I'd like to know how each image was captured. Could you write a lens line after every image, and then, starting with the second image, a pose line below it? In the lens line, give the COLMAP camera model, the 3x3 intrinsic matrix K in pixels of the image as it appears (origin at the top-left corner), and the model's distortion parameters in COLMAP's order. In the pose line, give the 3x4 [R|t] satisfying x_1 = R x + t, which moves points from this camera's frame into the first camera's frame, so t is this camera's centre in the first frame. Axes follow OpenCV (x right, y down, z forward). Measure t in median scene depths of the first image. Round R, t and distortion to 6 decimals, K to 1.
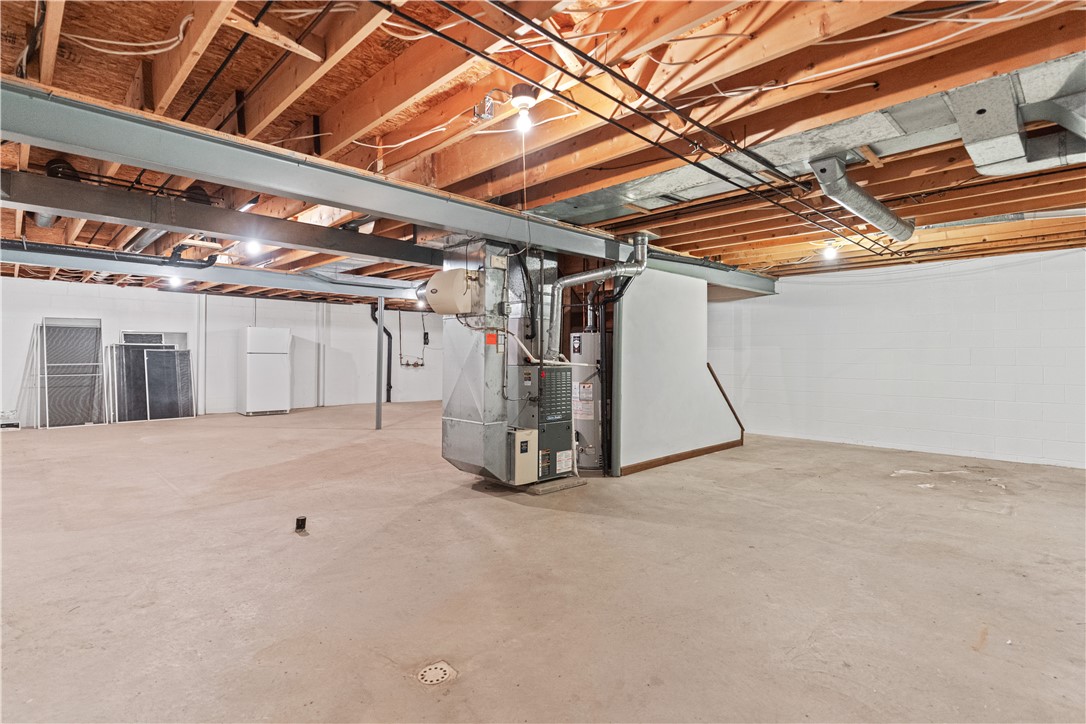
lens RADIAL K [[538.7, 0, 543.0], [0, 538.7, 362.0], [0, 0, 1]] dist [0.000028, 0.000001]
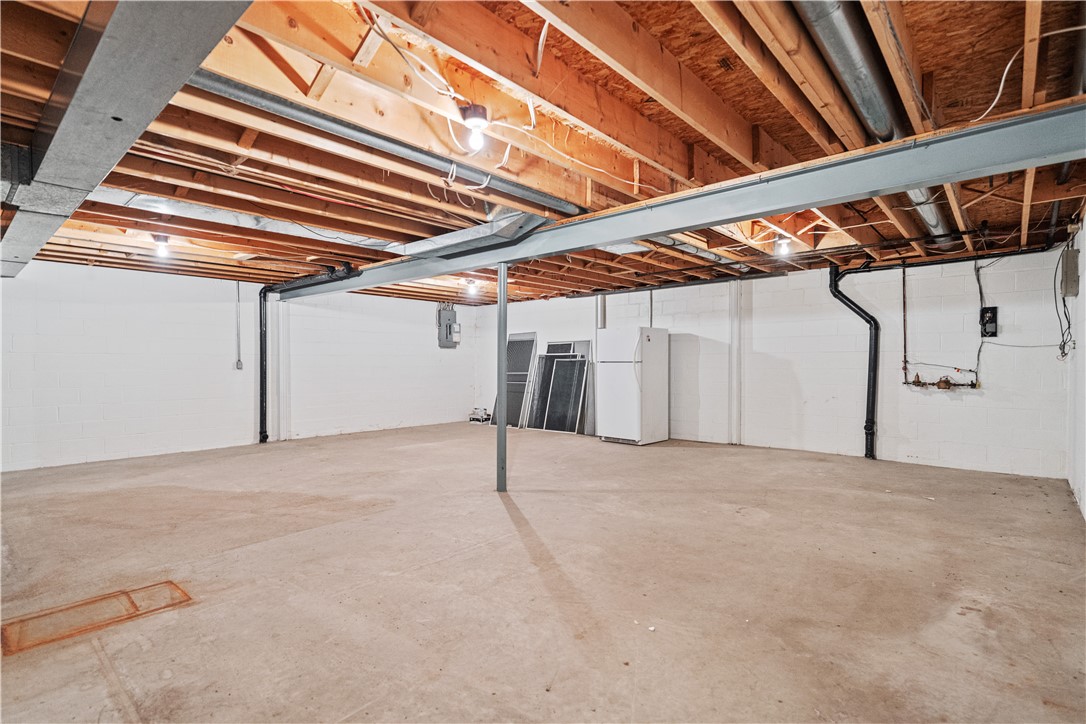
lens RADIAL K [[527.8, 0, 543.0], [0, 527.8, 362.0], [0, 0, 1]] dist [0.000472, -0.000002]
pose [[0.062816, -0.004987, -0.998013, 0.186401], [-0.004327, 0.999977, -0.005269, -0.010141], [0.998016, 0.004649, 0.062793, 0.706847]]
